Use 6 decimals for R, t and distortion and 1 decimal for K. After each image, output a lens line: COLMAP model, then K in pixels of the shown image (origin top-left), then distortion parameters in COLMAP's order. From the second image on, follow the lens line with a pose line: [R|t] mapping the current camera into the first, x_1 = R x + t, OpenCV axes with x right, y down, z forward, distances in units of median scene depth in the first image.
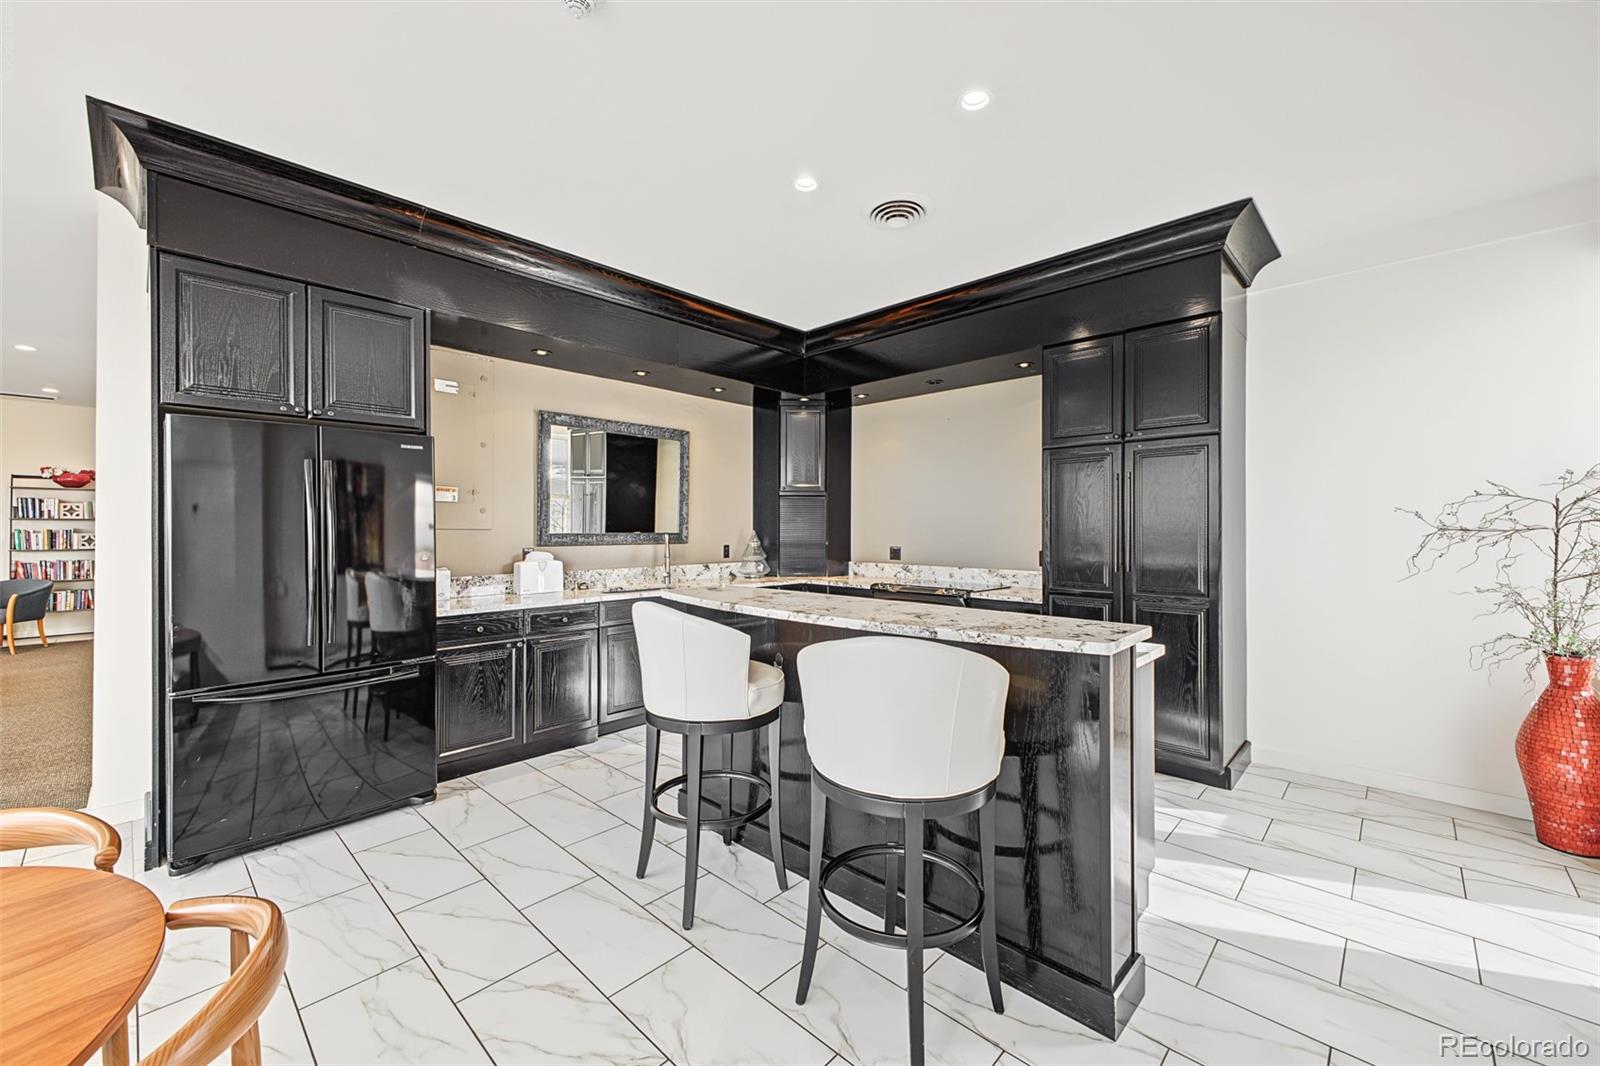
lens RADIAL K [[643.5, 0, 799.7], [0, 643.5, 524.3], [0, 0, 1]] dist [0.014455, -0.000611]
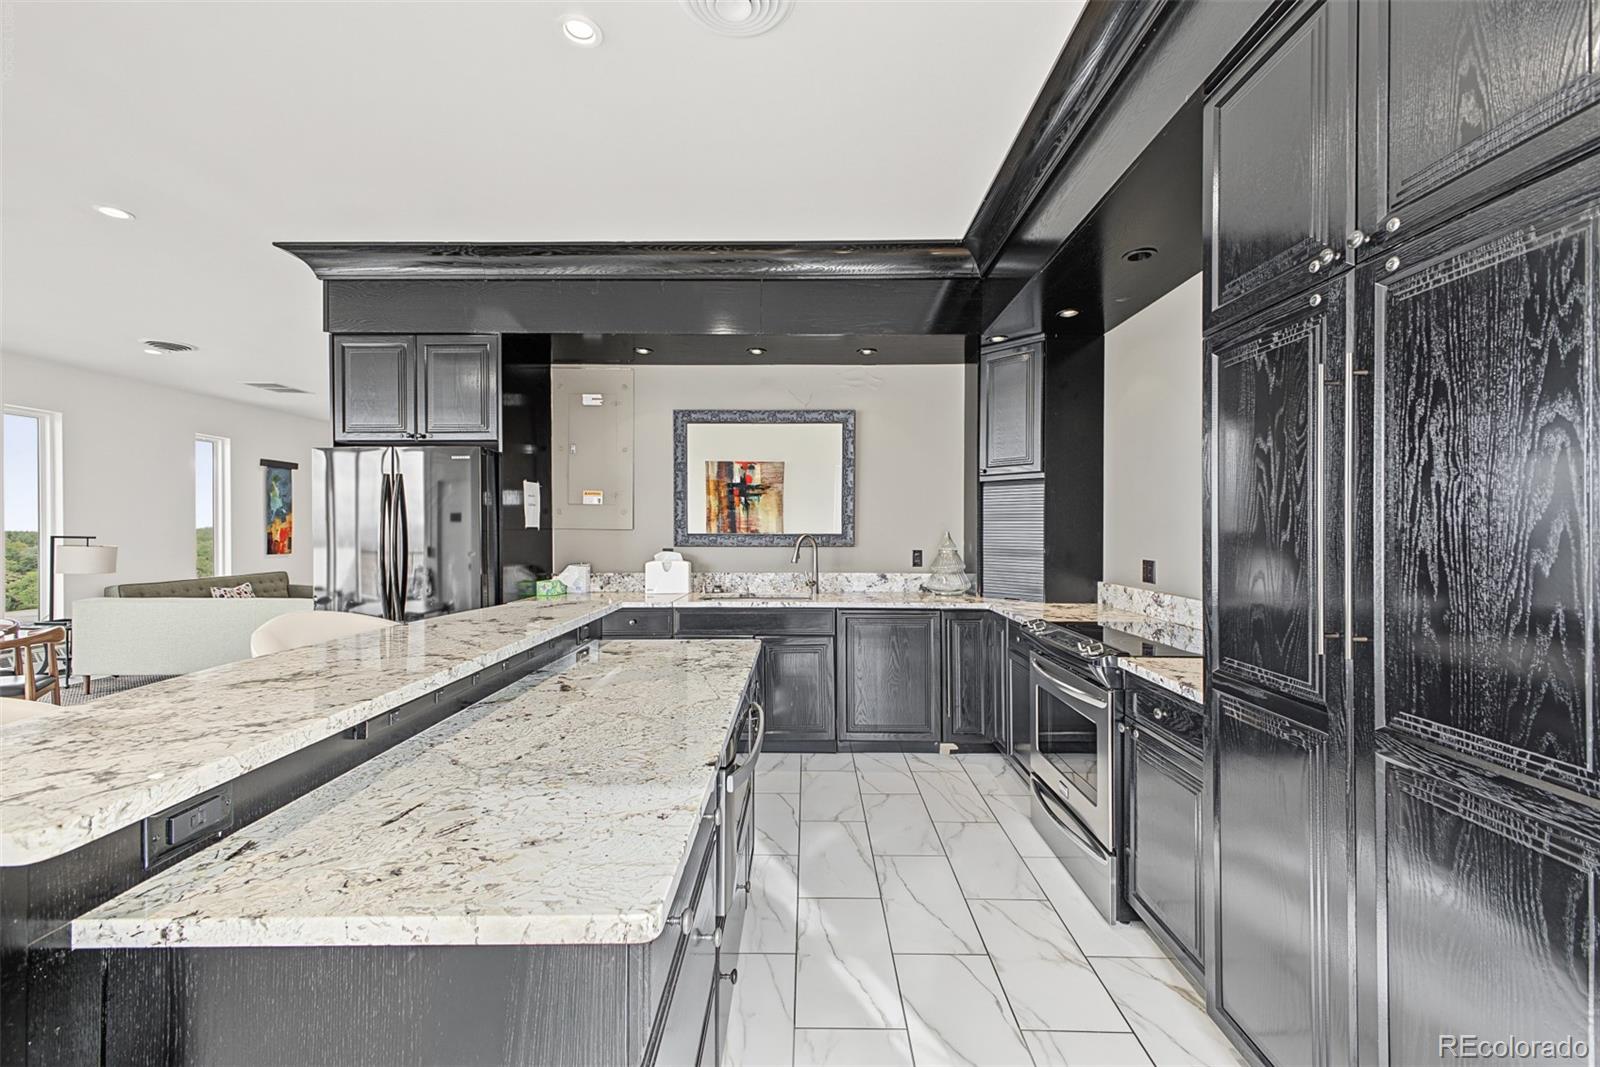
lens RADIAL K [[643.5, 0, 798.0], [0, 643.5, 532.1], [0, 0, 1]] dist [0.014455, -0.000611]
pose [[0.673773, 0.002780, -0.738933, 0.347517], [0.003442, 0.999970, 0.006900, 0.004453], [0.738930, -0.007192, 0.673744, 0.356460]]
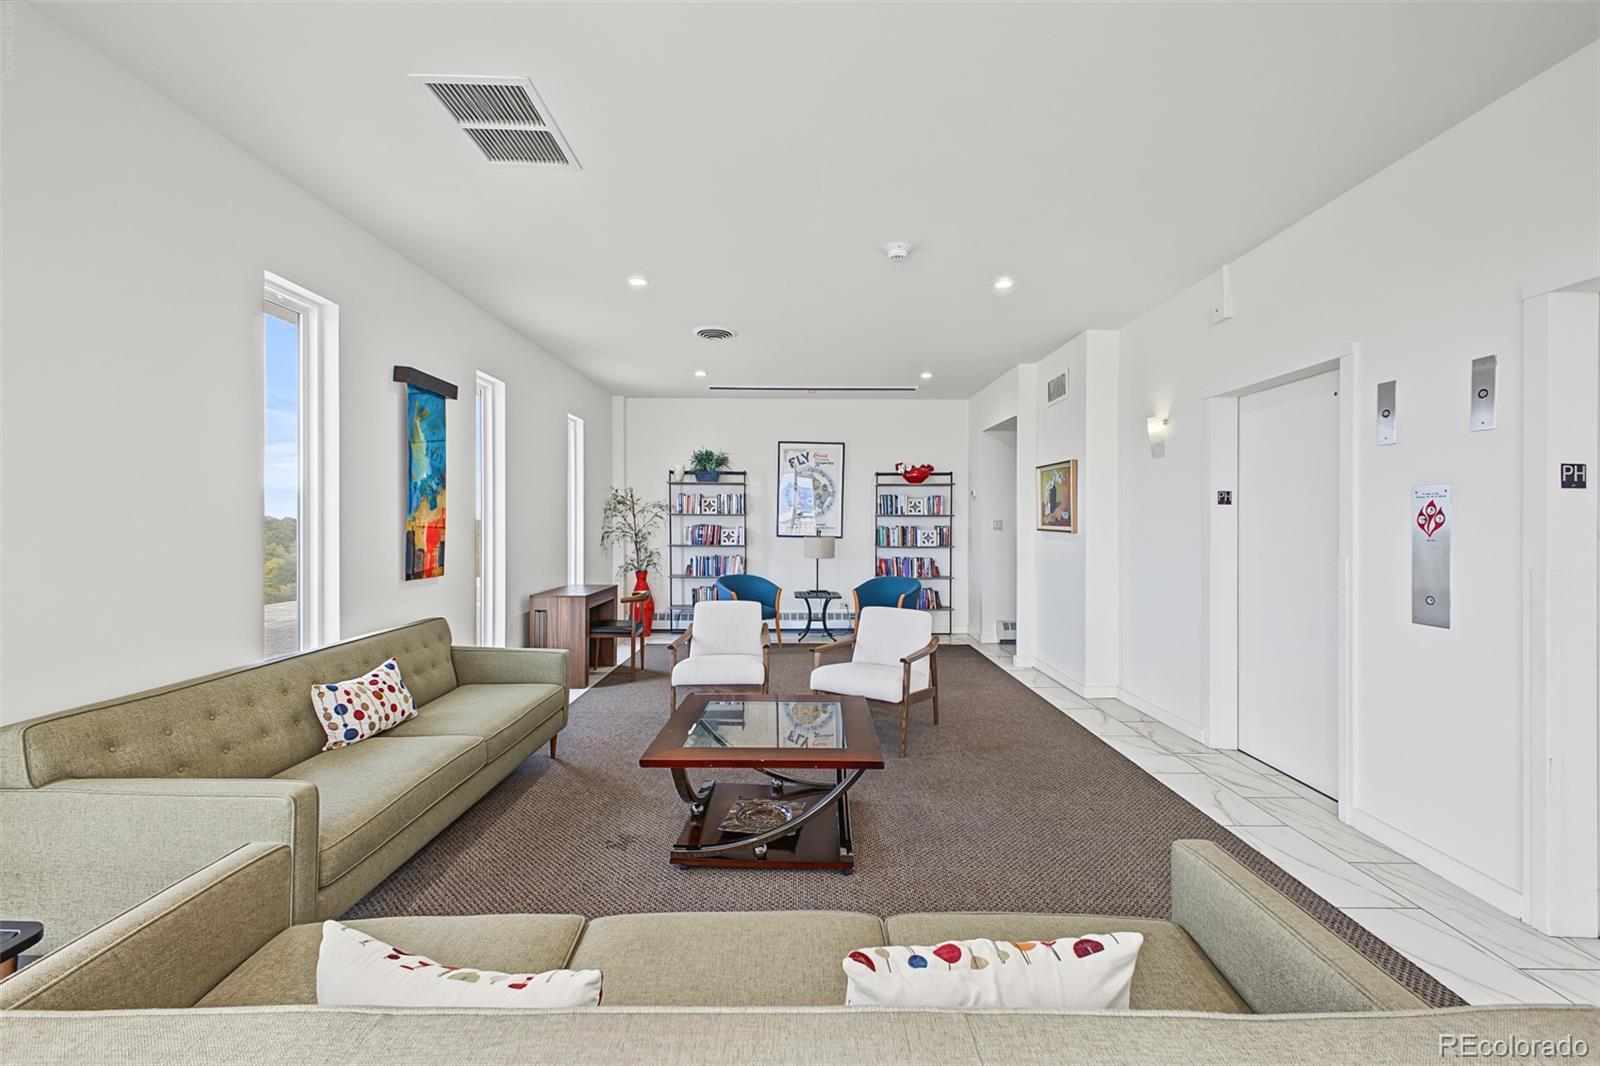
lens RADIAL K [[625.8, 0, 790.9], [0, 625.8, 526.5], [0, 0, 1]] dist [0.016556, 0.000144]
pose [[0.675839, 0.002867, -0.737044, -0.753656], [0.002396, 0.999979, 0.006087, 0.003300], [0.737046, -0.005879, 0.675817, 0.316994]]
